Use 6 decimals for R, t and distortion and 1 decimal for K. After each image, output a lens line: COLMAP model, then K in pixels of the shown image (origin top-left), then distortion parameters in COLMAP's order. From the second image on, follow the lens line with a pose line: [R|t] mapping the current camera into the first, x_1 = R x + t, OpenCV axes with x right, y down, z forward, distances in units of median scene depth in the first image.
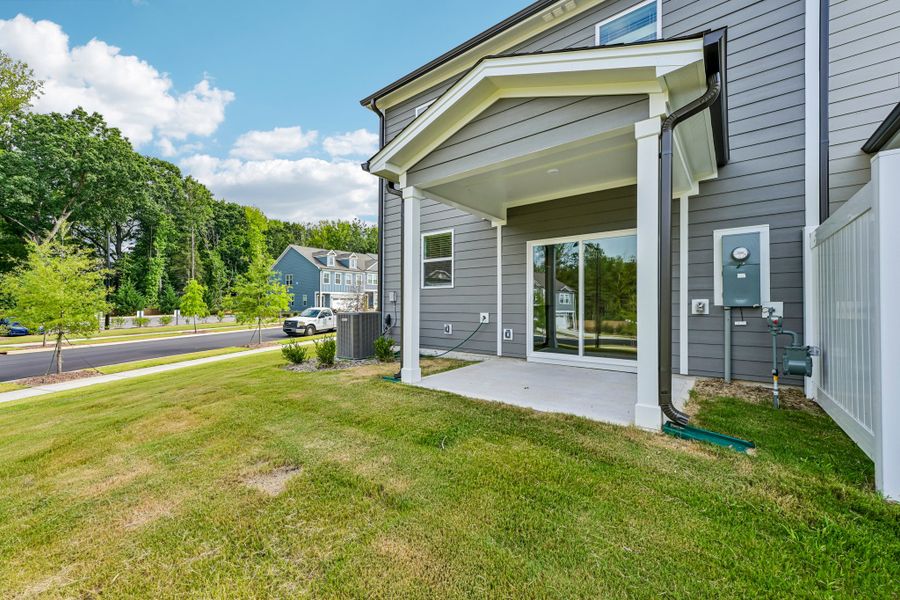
lens RADIAL K [[361.3, 0, 453.6], [0, 361.3, 298.0], [0, 0, 1]] dist [0.004901, 0.000539]
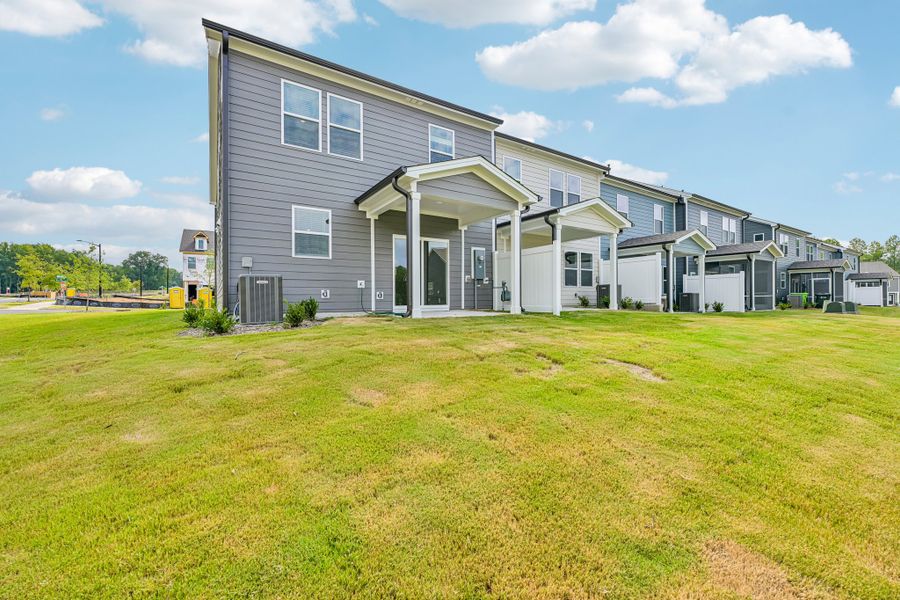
lens RADIAL K [[361.3, 0, 453.6], [0, 361.3, 298.0], [0, 0, 1]] dist [0.004901, 0.000539]
pose [[0.313158, 0.004384, 0.949691, -1.121713], [-0.008302, 0.999964, -0.001878, 0.109540], [-0.949665, -0.007296, 0.313184, 0.262806]]
